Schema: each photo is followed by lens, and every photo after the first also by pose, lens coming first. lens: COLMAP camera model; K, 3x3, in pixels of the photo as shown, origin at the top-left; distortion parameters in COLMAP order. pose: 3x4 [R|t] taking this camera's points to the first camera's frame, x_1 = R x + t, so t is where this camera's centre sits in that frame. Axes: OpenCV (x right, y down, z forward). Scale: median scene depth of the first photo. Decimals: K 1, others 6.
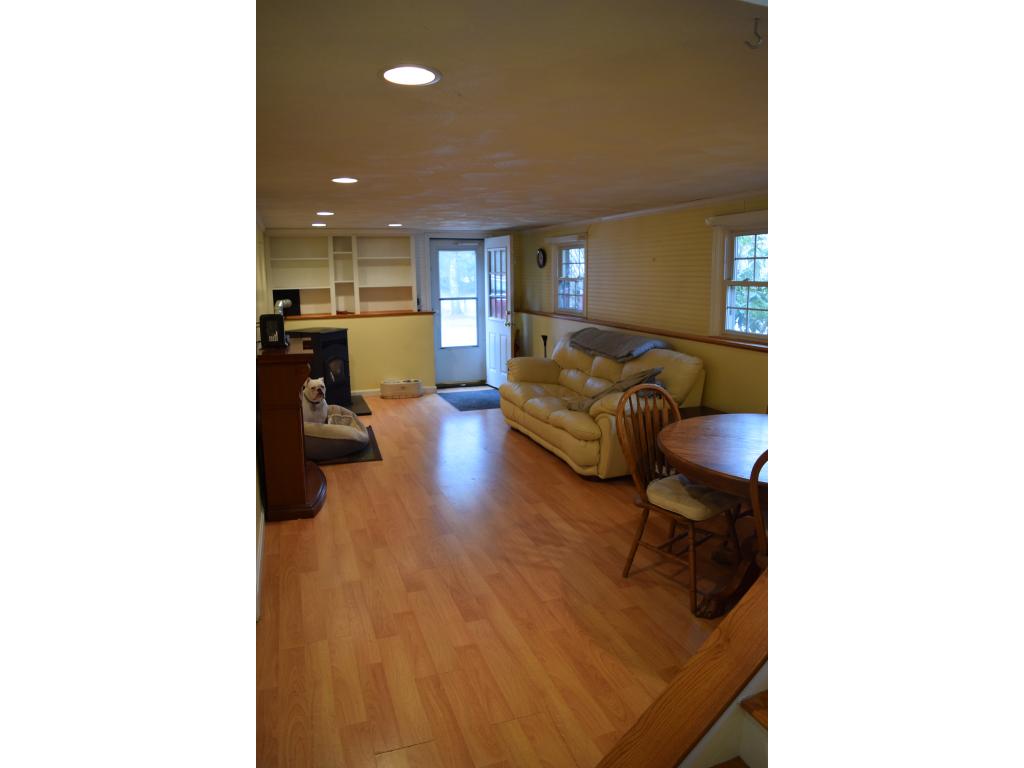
lens RADIAL K [[808.5, 0, 512.0], [0, 808.5, 384.0], [0, 0, 1]] dist [-0.091358, 0.021307]
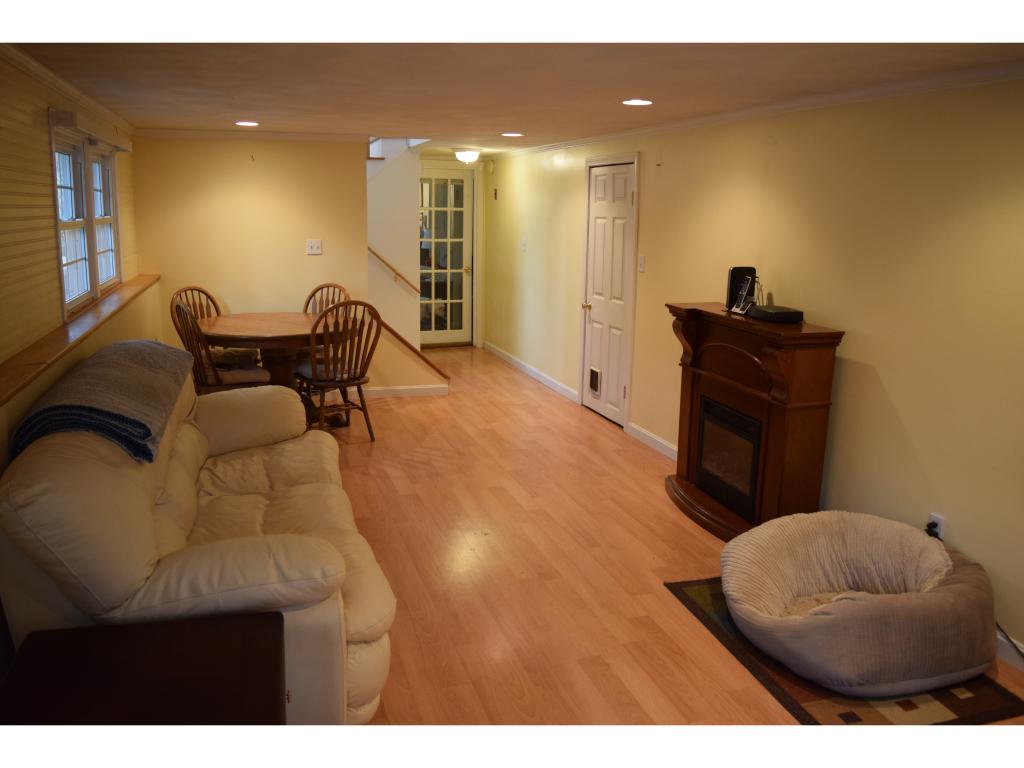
lens RADIAL K [[808.5, 0, 512.0], [0, 808.5, 384.0], [0, 0, 1]] dist [-0.091358, 0.021307]
pose [[-0.999699, -0.015183, 0.019295, -0.094695], [-0.007726, 0.940490, 0.339733, -0.253377], [-0.023305, 0.339482, -0.940324, 1.866112]]
